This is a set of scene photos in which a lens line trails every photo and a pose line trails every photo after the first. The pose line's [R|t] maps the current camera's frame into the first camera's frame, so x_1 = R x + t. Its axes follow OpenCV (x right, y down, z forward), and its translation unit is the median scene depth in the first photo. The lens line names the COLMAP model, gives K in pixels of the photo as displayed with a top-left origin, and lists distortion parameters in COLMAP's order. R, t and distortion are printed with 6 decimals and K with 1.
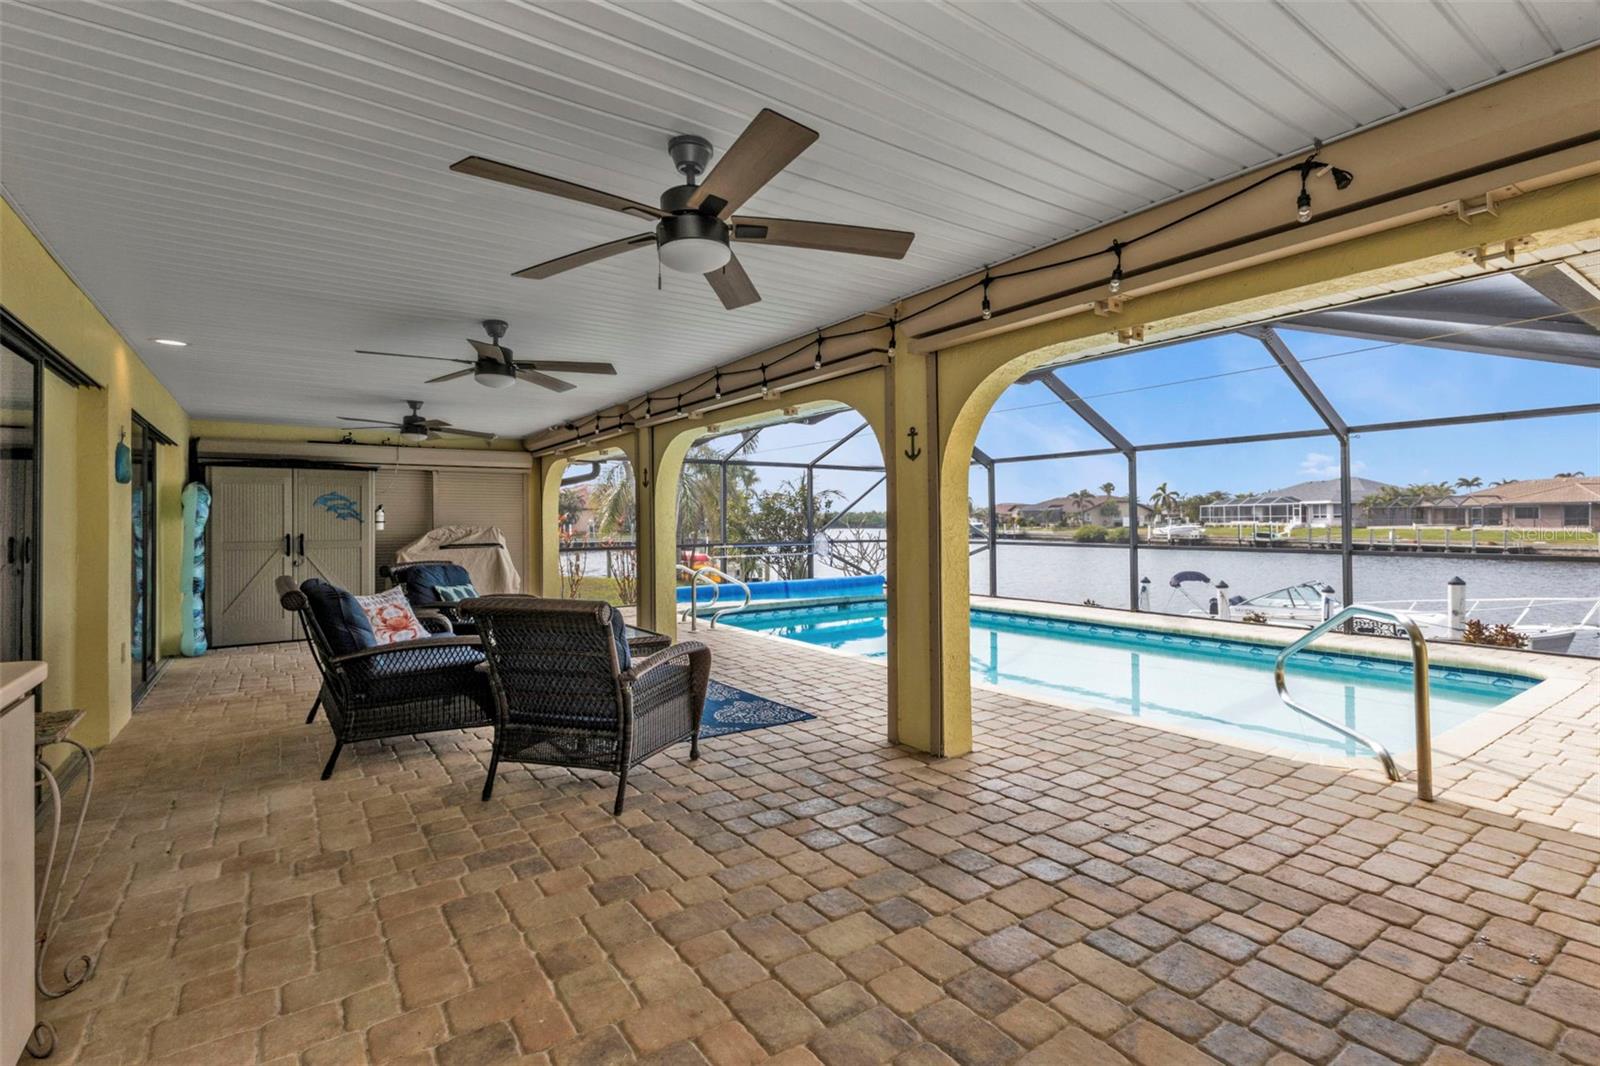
lens RADIAL K [[712.1, 0, 810.0], [0, 712.1, 519.8], [0, 0, 1]] dist [0.019235, -0.004967]
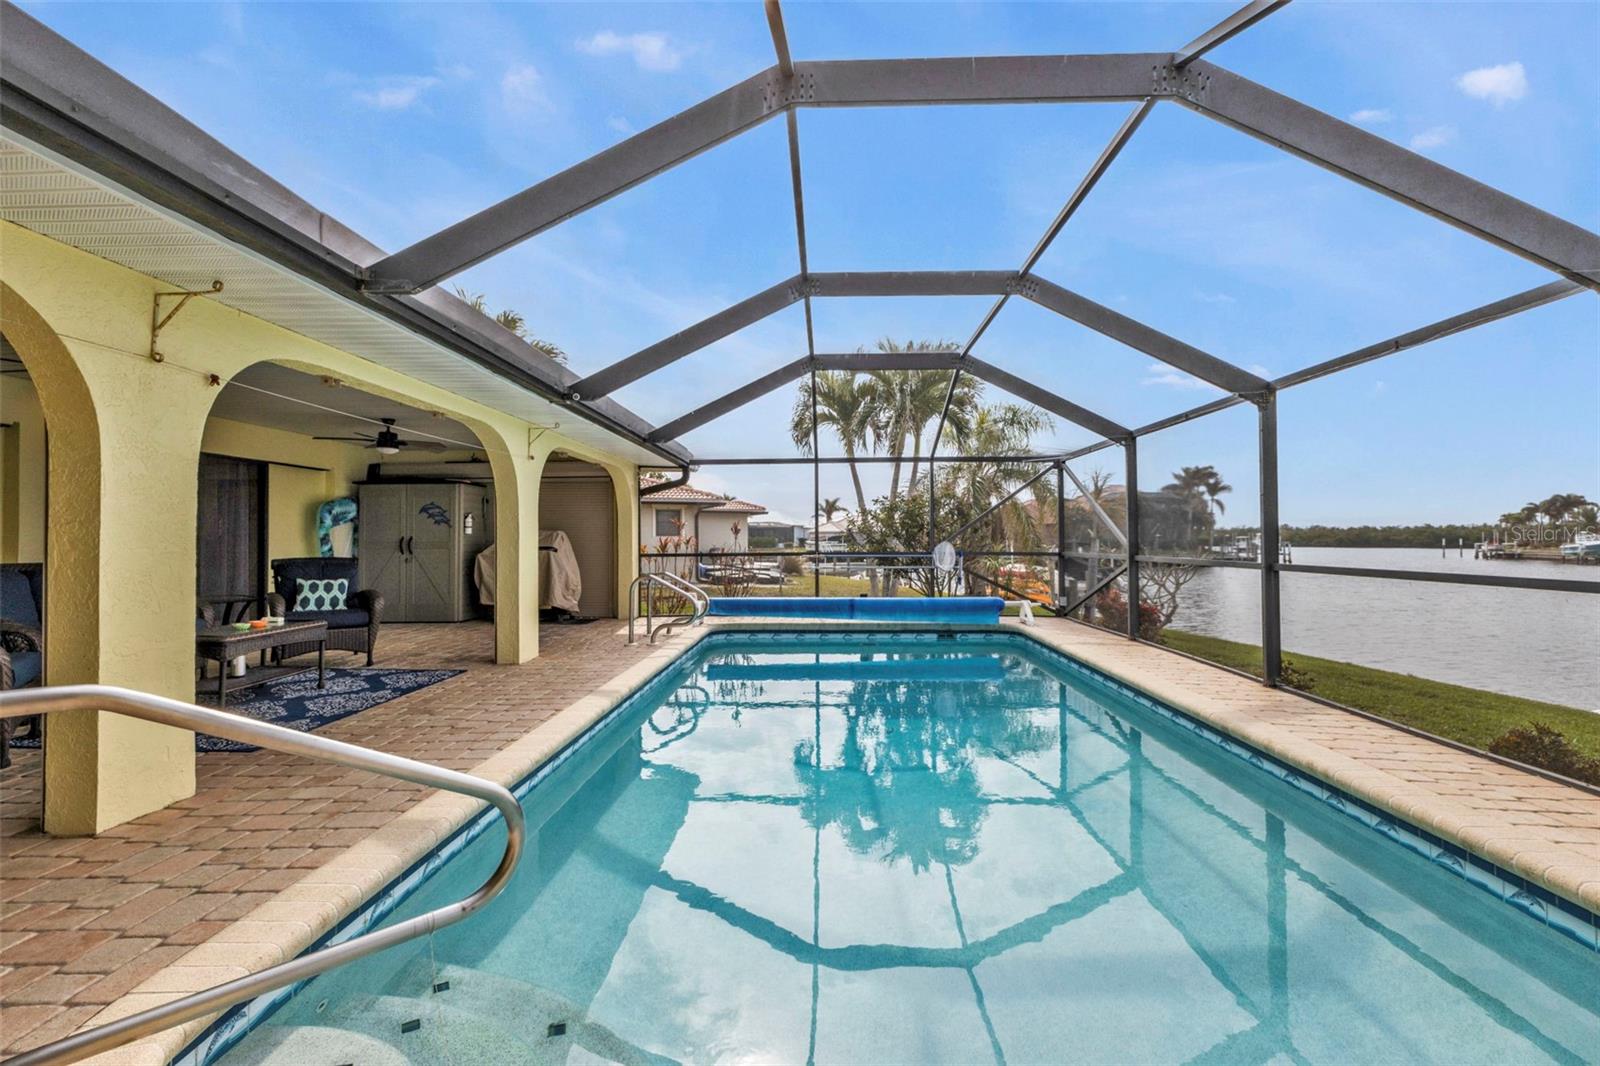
lens RADIAL K [[712.1, 0, 802.3], [0, 712.1, 530.5], [0, 0, 1]] dist [0.019235, -0.004967]
pose [[0.808815, -0.001283, -0.588062, 1.114291], [-0.002811, 0.999978, -0.006048, 0.030198], [0.588057, 0.006545, 0.808793, 0.786653]]
